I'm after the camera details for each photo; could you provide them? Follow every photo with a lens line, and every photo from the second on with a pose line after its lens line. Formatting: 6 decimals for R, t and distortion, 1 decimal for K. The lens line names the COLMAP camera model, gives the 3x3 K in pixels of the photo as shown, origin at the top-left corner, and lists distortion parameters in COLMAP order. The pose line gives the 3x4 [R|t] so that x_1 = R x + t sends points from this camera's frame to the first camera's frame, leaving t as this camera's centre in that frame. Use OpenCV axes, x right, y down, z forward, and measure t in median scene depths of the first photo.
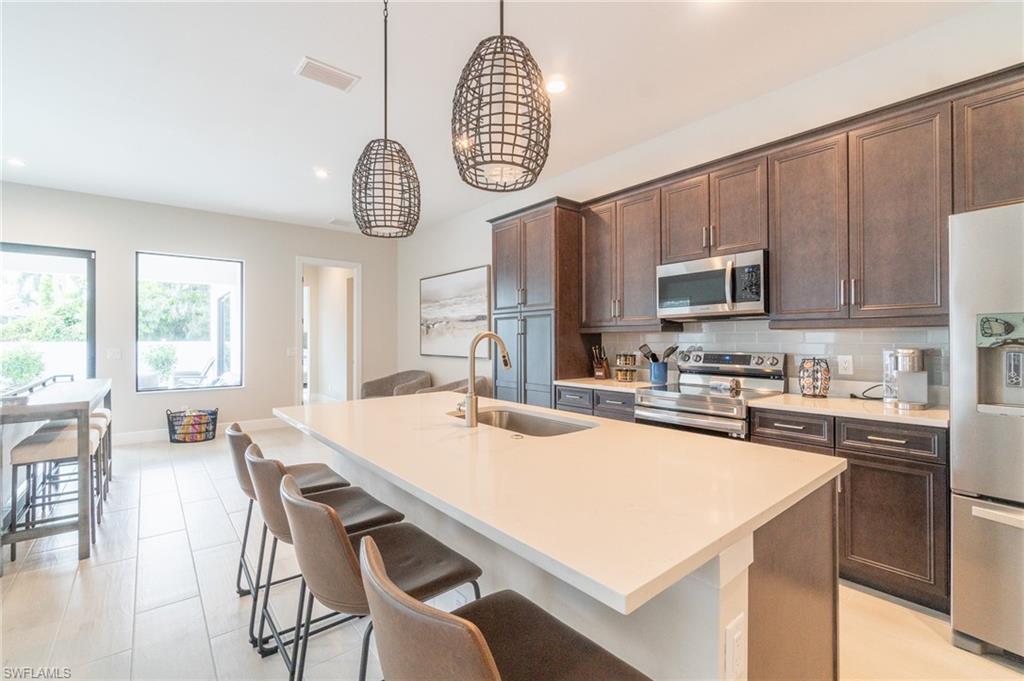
lens RADIAL K [[452.9, 0, 512.0], [0, 452.9, 340.5], [0, 0, 1]] dist [-0.000155, -0.000216]
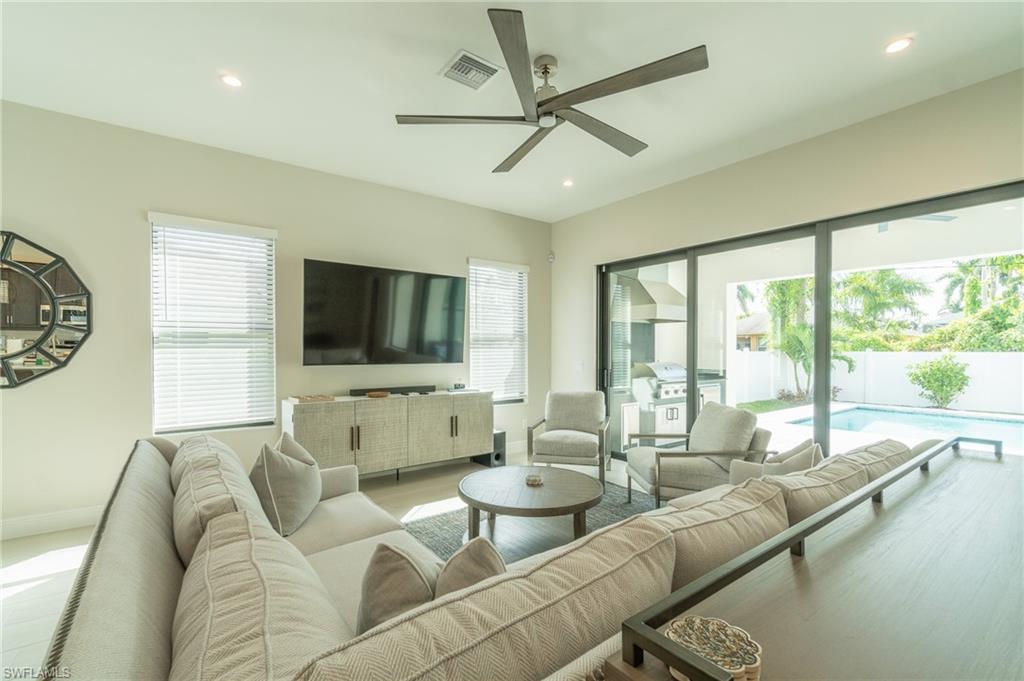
lens RADIAL K [[445.3, 0, 510.9], [0, 445.3, 350.4], [0, 0, 1]] dist [0.000659, -0.000448]
pose [[-0.035952, 0.004067, -0.999345, -0.562250], [-0.000044, 0.999992, 0.004072, -0.011585], [0.999354, 0.000191, -0.035952, 0.582593]]
